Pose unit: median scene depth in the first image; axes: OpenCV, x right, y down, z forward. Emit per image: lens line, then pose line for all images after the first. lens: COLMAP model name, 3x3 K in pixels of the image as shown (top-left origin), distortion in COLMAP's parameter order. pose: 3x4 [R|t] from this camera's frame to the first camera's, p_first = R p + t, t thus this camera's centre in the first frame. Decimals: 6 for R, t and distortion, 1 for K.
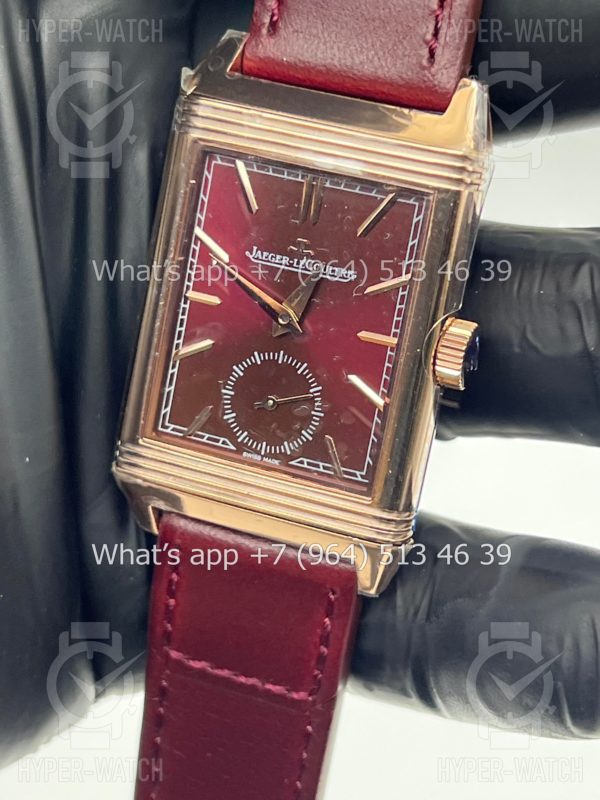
lens RADIAL K [[1904.1, 0, 300.0], [0, 1904.1, 400.0], [0, 0, 1]] dist [0.360643, -7.337947]
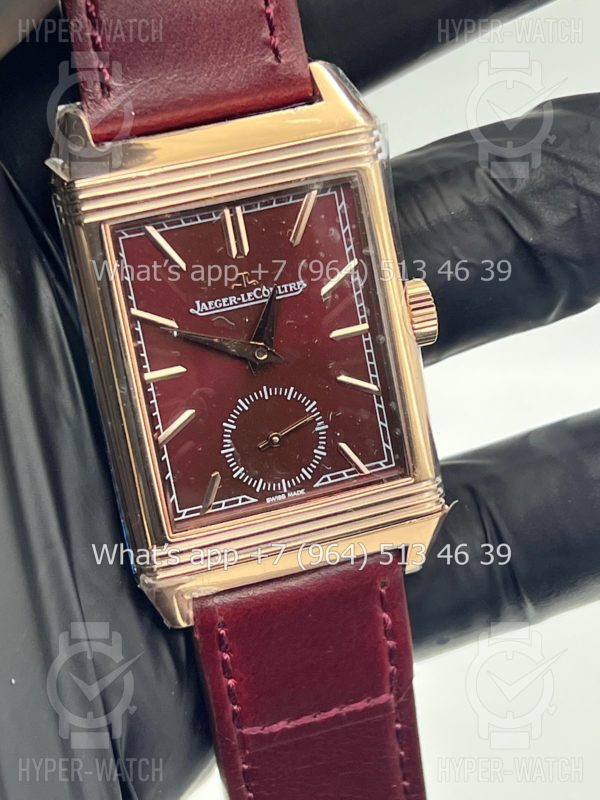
lens RADIAL K [[1939.6, 0, 300.0], [0, 1939.6, 400.0], [0, 0, 1]] dist [0.316395, 0.101421]
pose [[0.772666, -0.427130, 0.469625, -0.463900], [0.423529, 0.897920, 0.119844, -0.130522], [-0.472874, 0.106300, 0.874694, 0.120764]]
